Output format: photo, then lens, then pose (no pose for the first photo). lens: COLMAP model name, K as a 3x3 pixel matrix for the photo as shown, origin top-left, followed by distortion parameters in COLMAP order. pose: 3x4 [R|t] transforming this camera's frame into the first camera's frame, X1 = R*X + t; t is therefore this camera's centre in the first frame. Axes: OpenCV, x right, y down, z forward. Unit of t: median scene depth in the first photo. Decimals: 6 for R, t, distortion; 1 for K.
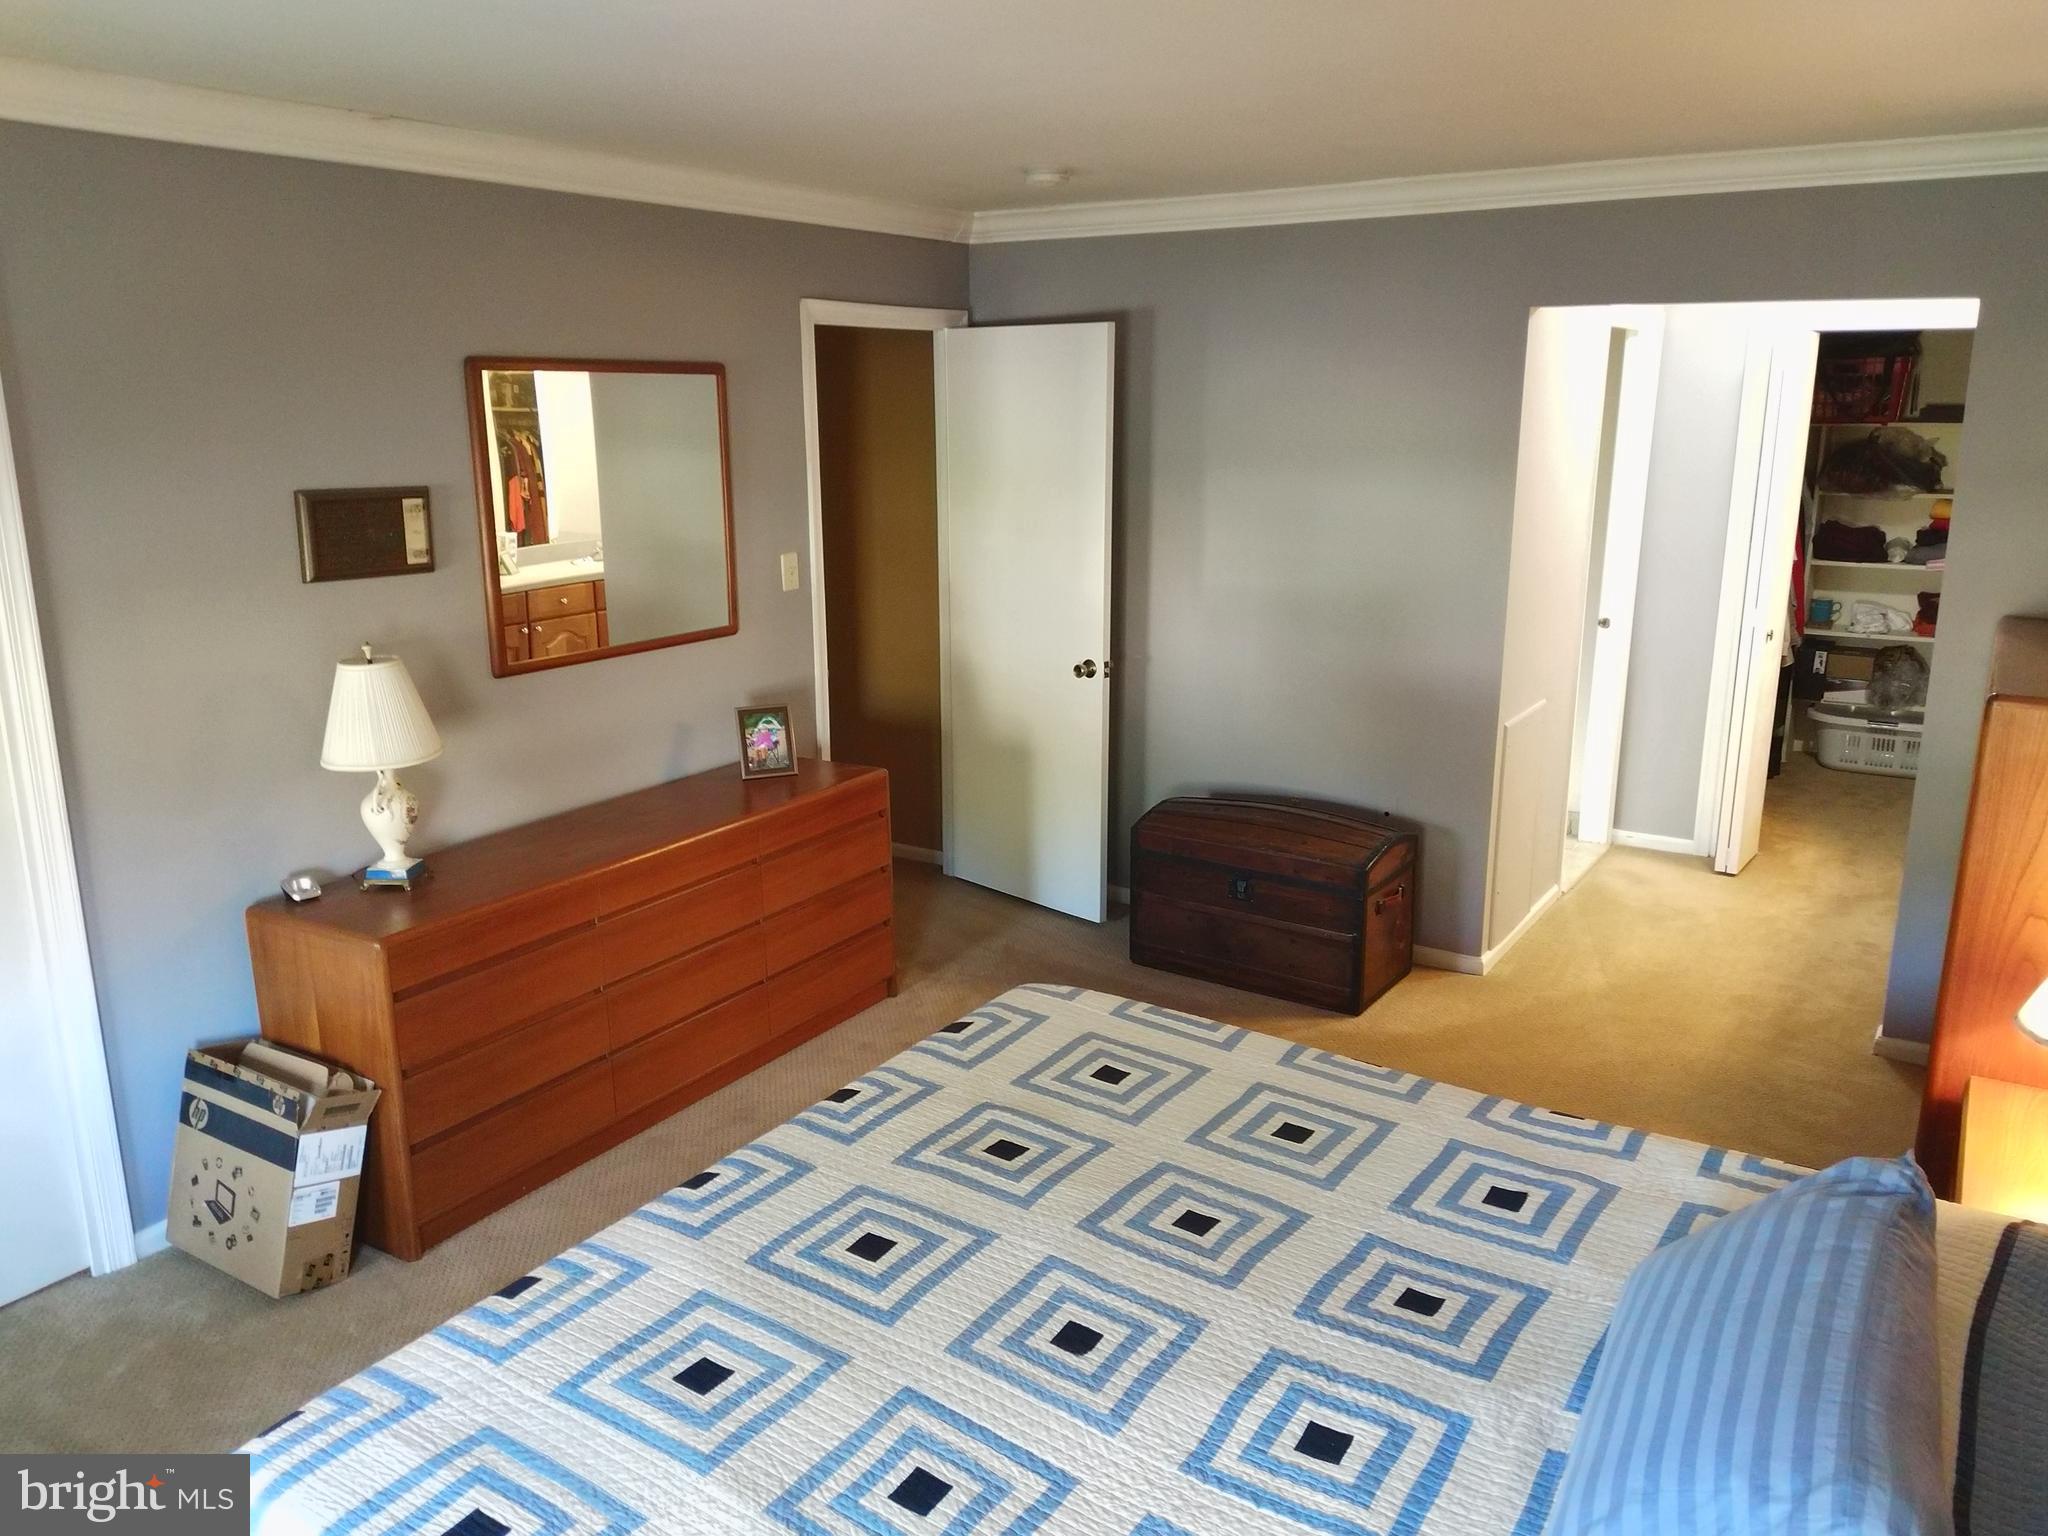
lens RADIAL K [[1524.7, 0, 1023.6], [0, 1524.7, 763.5], [0, 0, 1]] dist [0.053833, -0.060746]
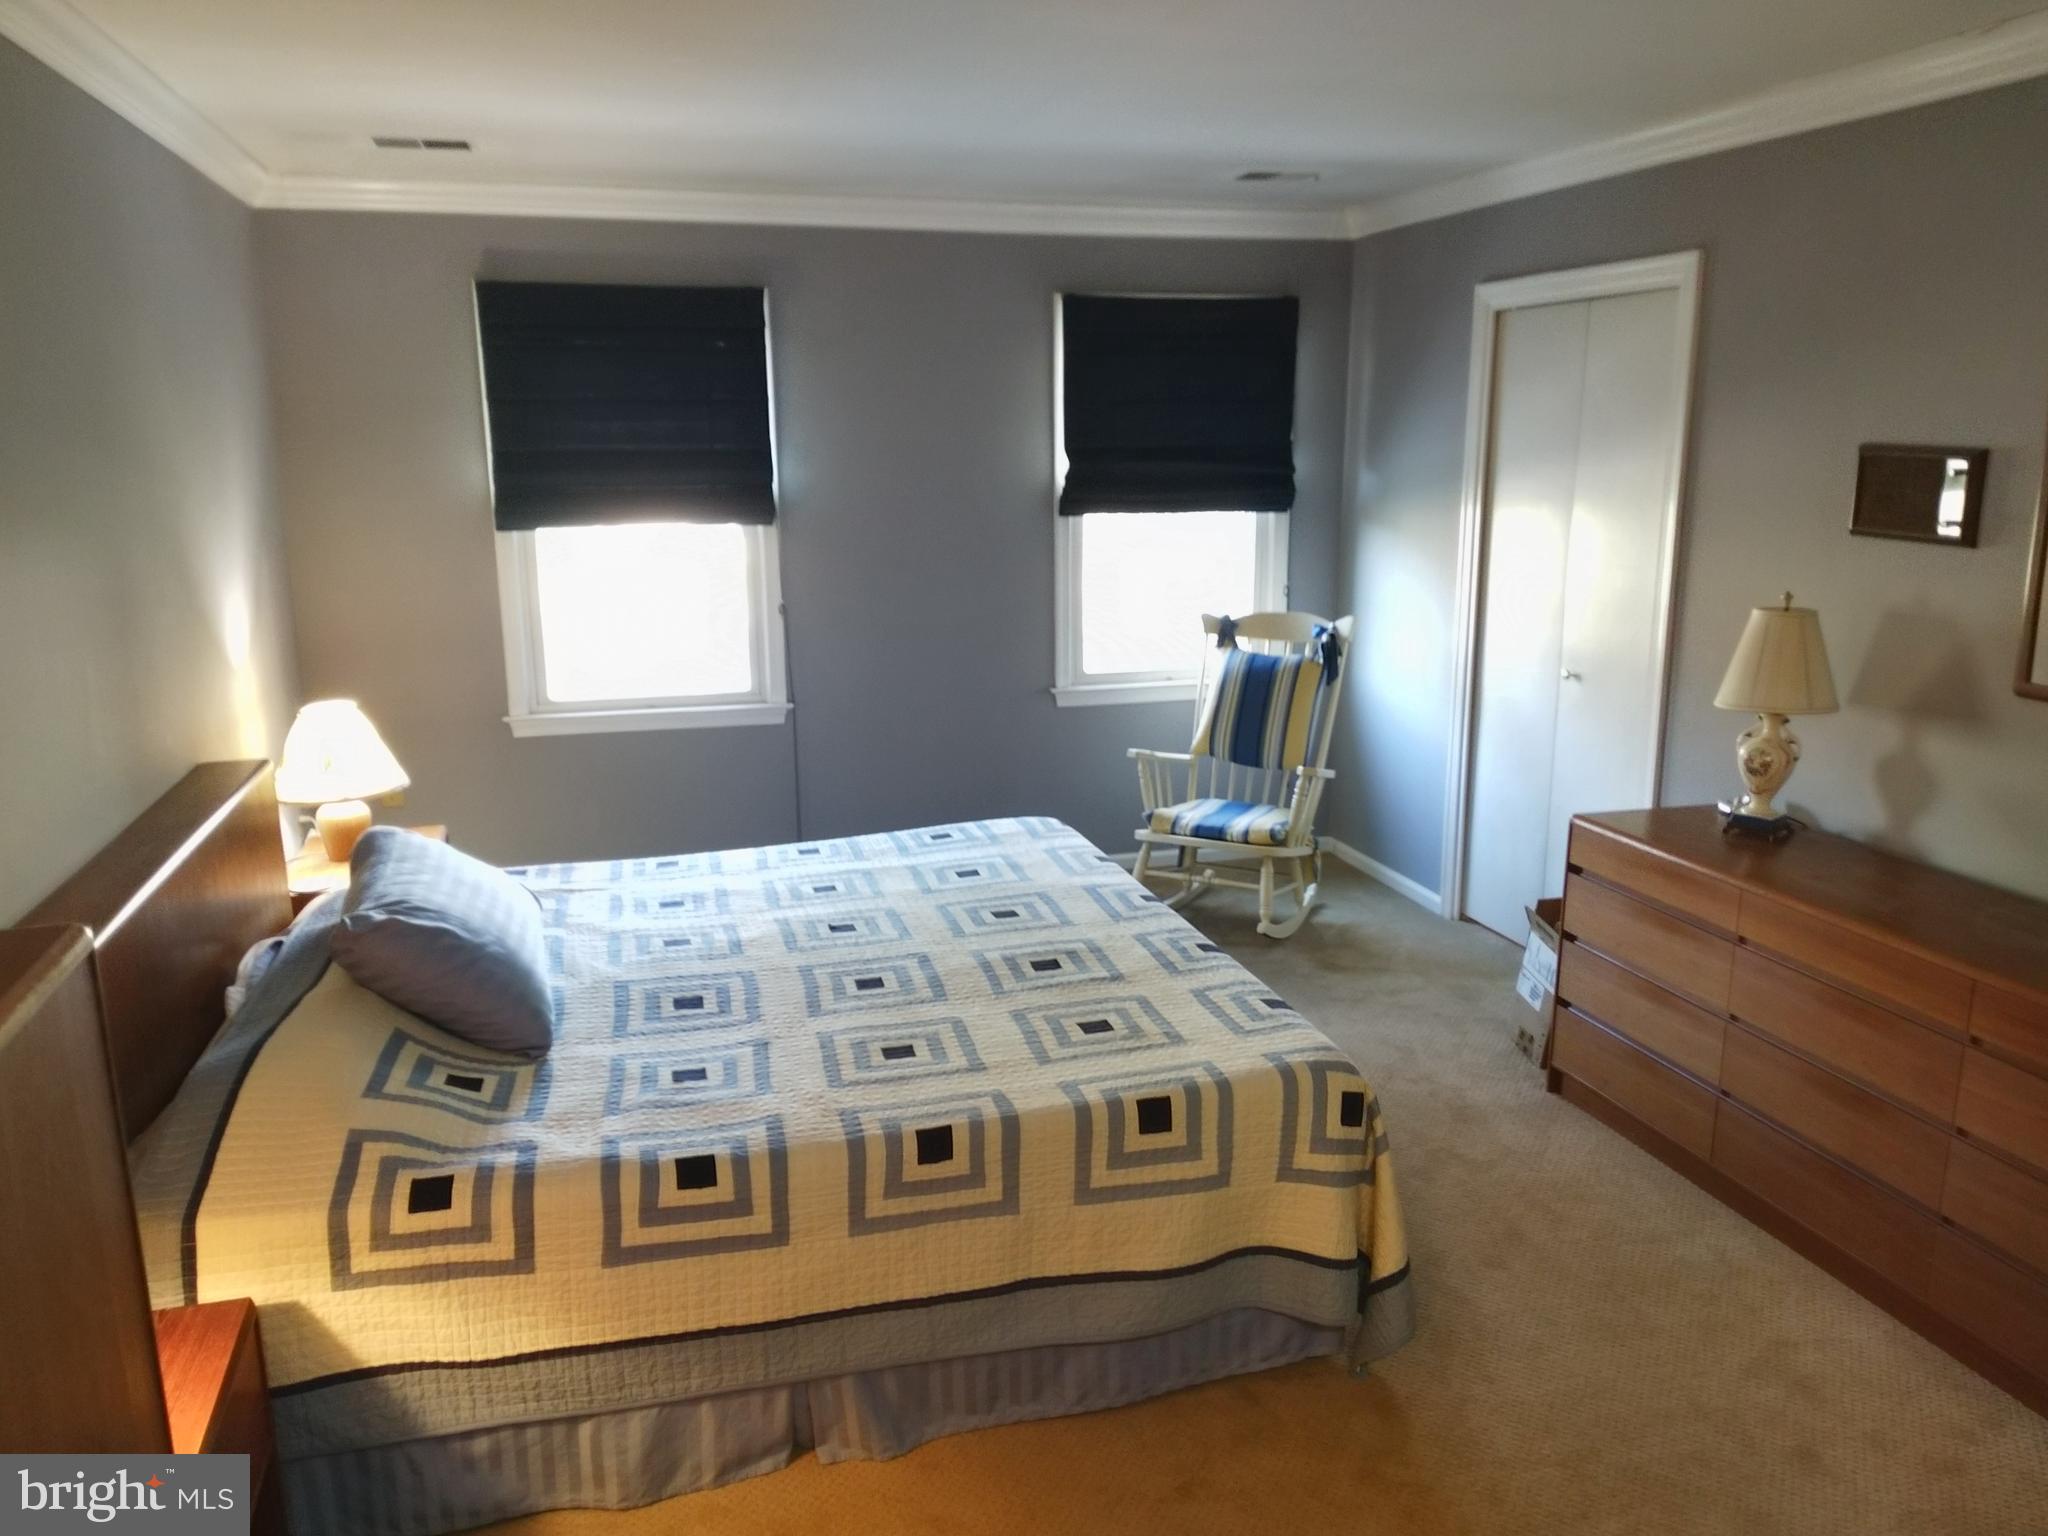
lens RADIAL K [[1524.7, 0, 1020.1], [0, 1524.7, 772.4], [0, 0, 1]] dist [0.053833, -0.060746]
pose [[-0.662093, 0.177211, -0.728168, 0.850129], [-0.169560, 0.911021, 0.375885, -0.338954], [0.729988, 0.372339, -0.573133, 1.595680]]
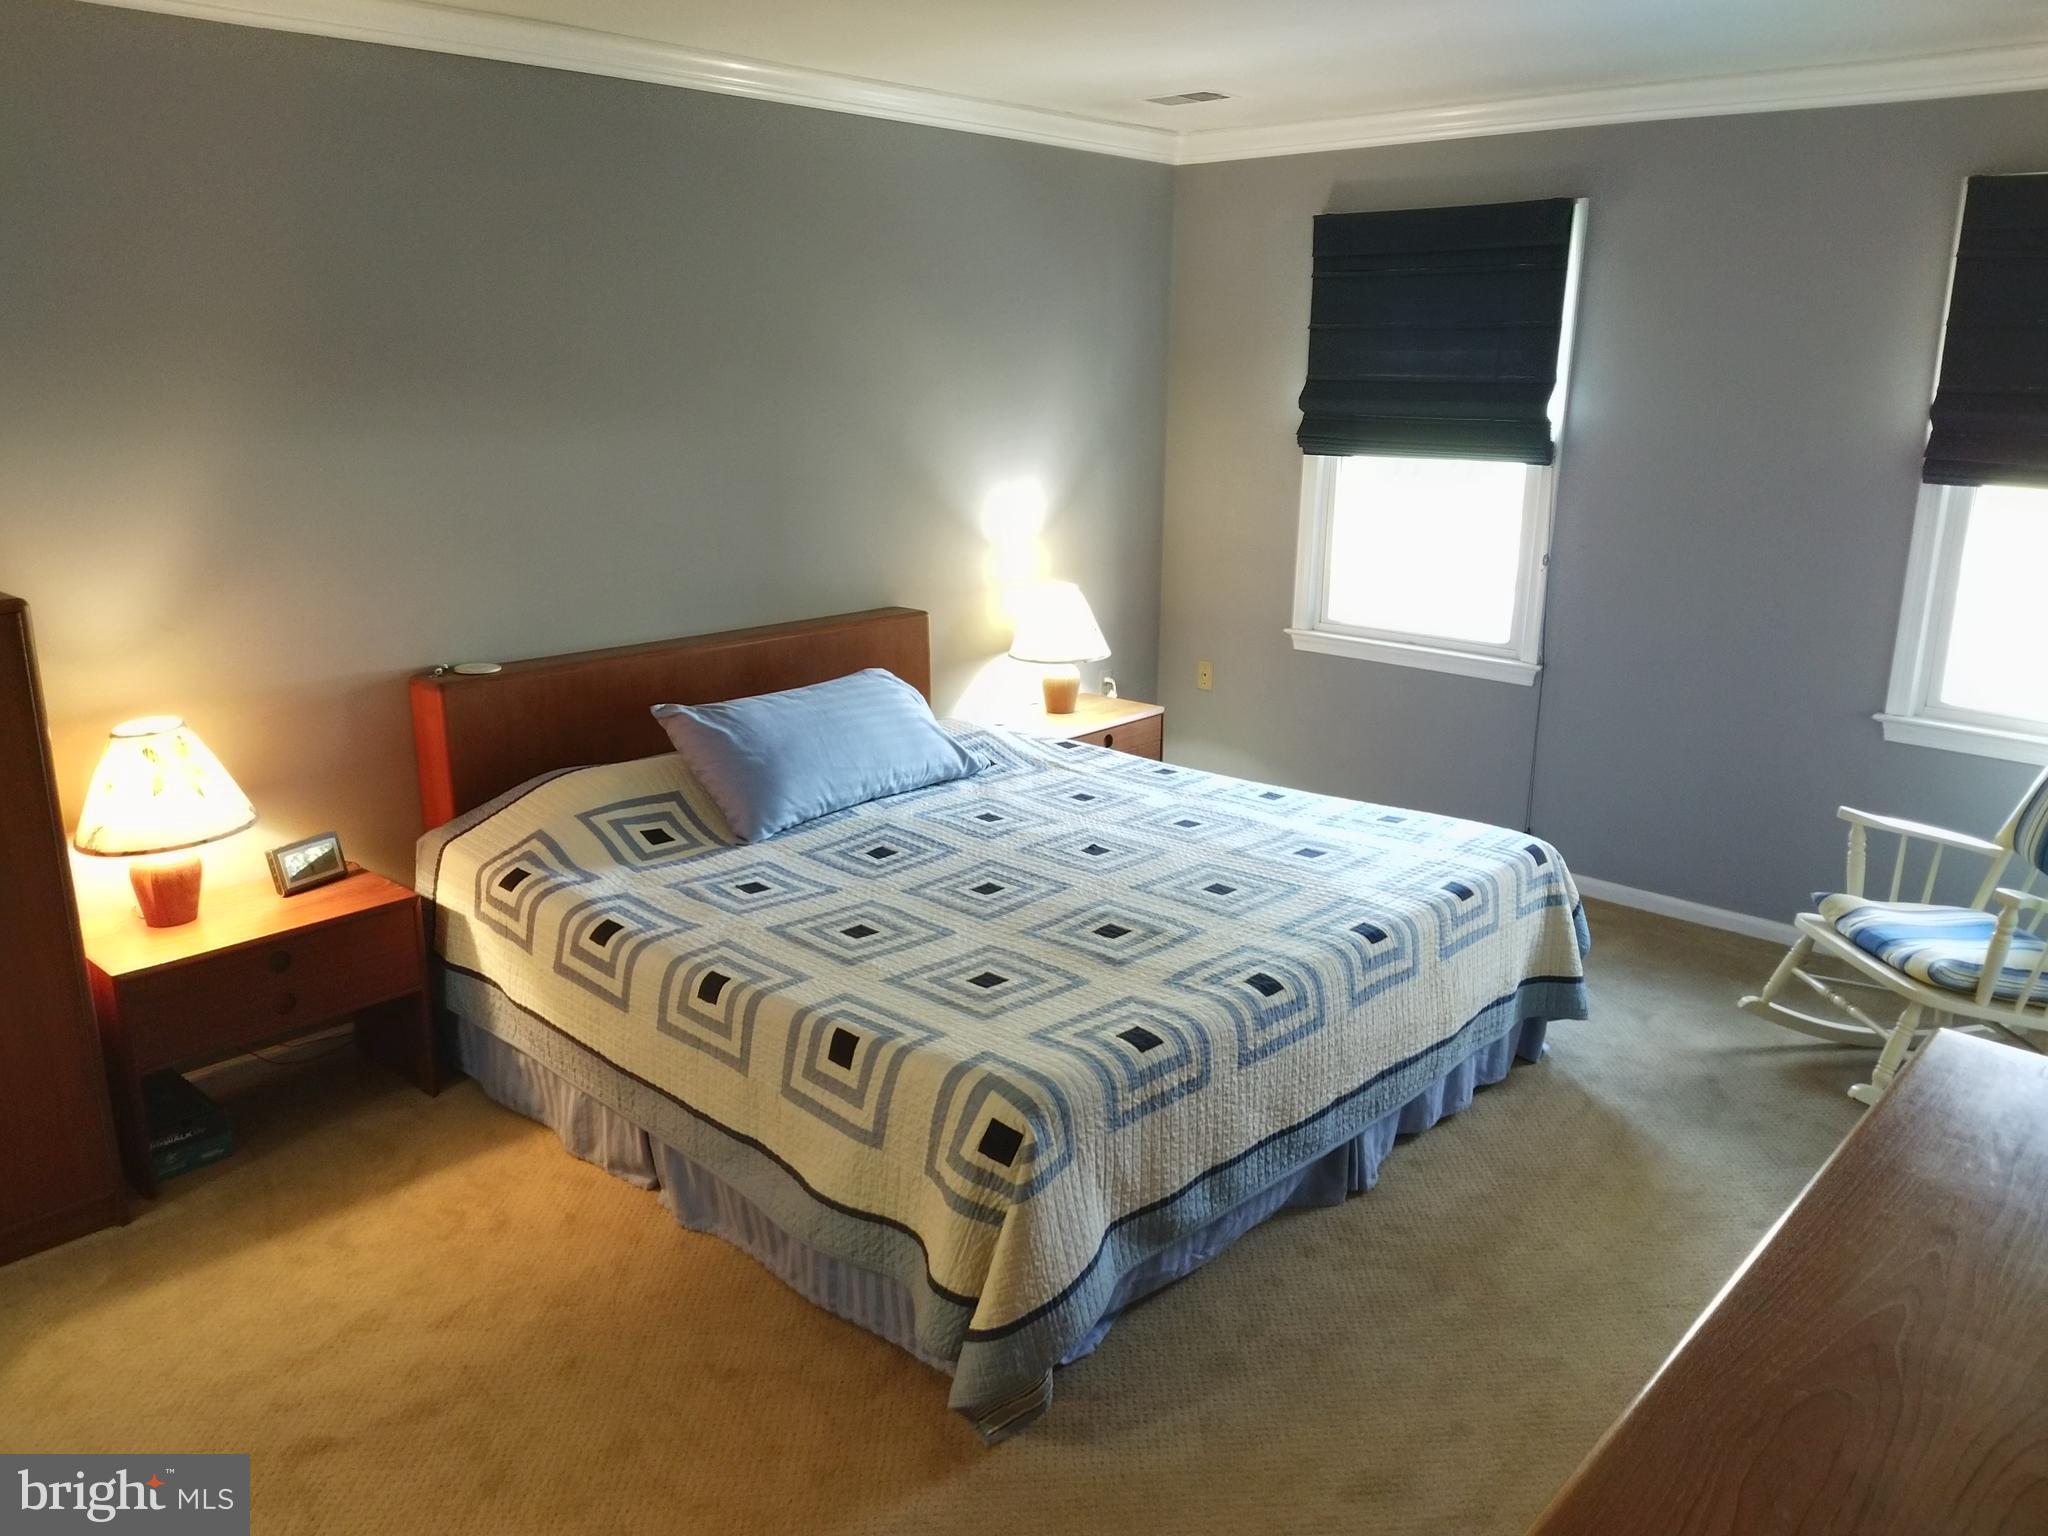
lens RADIAL K [[1524.7, 0, 1011.8], [0, 1524.7, 764.7], [0, 0, 1]] dist [0.053833, -0.060746]
pose [[-0.982028, -0.044830, 0.183336, -0.143074], [0.049939, 0.875044, 0.481460, -0.419342], [-0.182011, 0.481963, -0.857079, 1.916556]]
